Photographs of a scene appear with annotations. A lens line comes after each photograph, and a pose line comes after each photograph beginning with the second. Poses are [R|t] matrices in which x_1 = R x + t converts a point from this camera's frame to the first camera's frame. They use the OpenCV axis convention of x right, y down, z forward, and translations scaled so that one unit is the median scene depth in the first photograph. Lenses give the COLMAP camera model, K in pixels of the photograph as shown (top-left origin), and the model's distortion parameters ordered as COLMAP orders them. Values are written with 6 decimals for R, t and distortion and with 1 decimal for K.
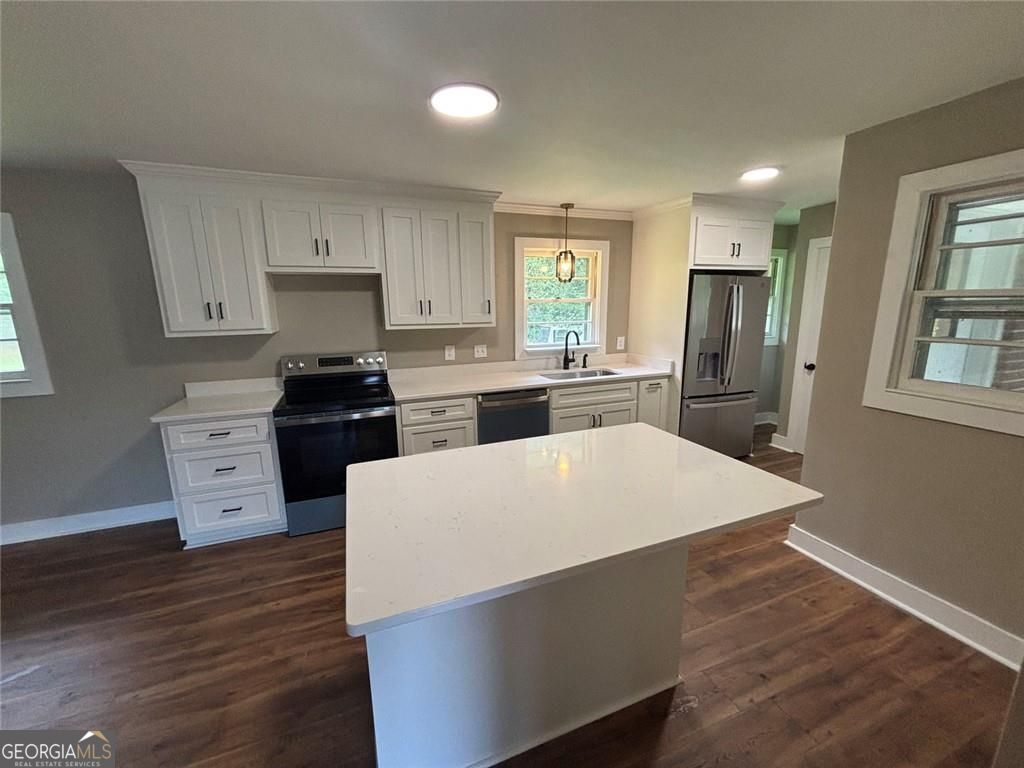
lens RADIAL K [[414.0, 0, 503.9], [0, 414.0, 380.7], [0, 0, 1]] dist [-0.002588, 0.000240]
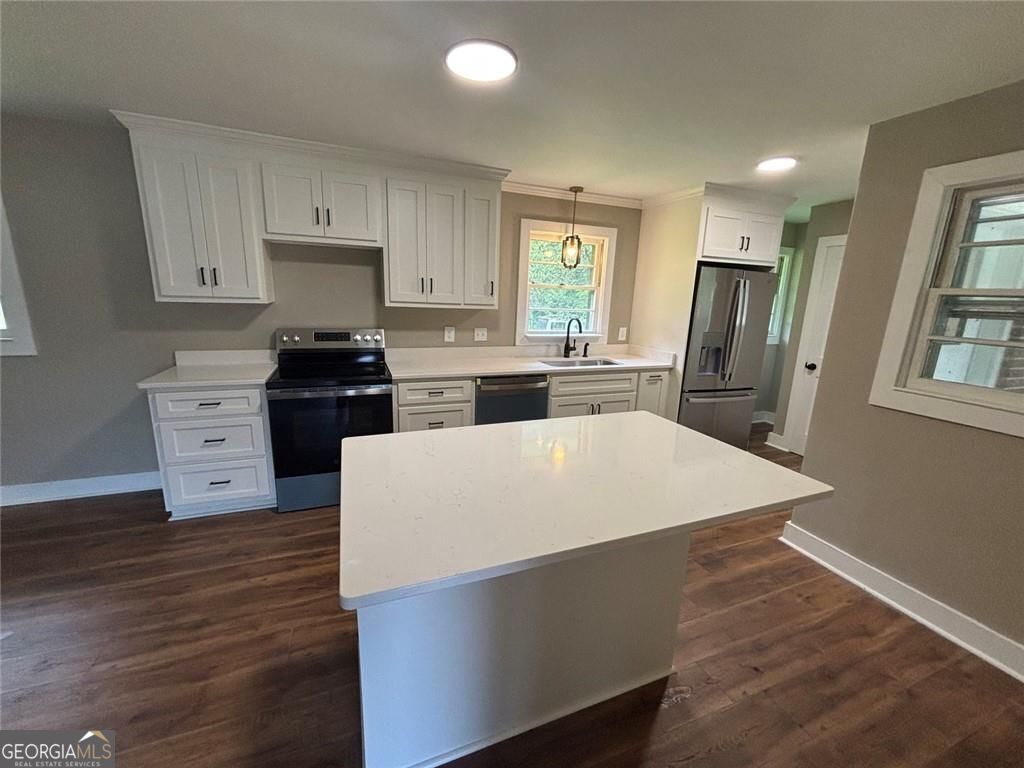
lens RADIAL K [[414.0, 0, 504.0], [0, 414.0, 381.1], [0, 0, 1]] dist [-0.002588, 0.000240]
pose [[0.998817, 0.046201, 0.015154, -0.017064], [-0.046529, 0.998673, 0.022059, 0.023326], [-0.014115, -0.022738, 0.999642, 0.025463]]
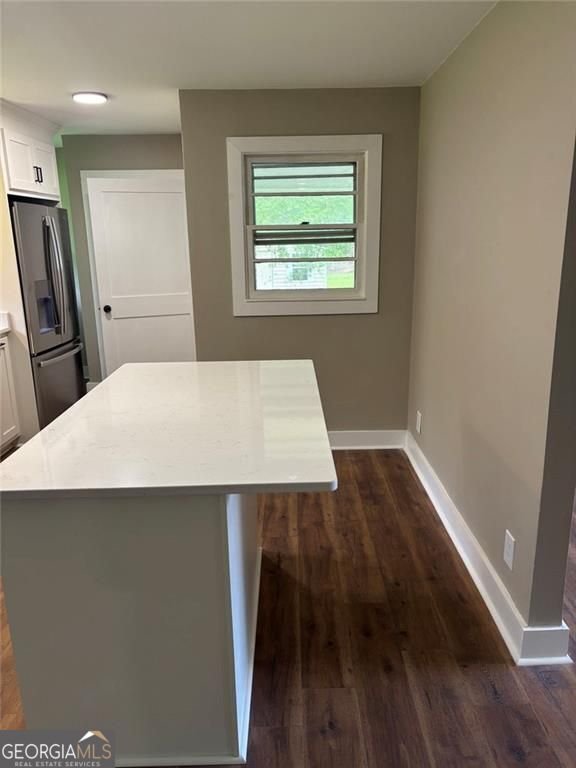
lens RADIAL K [[590.4, 0, 288.2], [0, 590.4, 385.7], [0, 0, 1]] dist [0.037808, -0.006991]
pose [[0.343865, -0.228656, 0.910754, -0.732375], [0.188376, 0.966980, 0.171649, -0.012303], [-0.919930, 0.112540, 0.375584, 0.162516]]
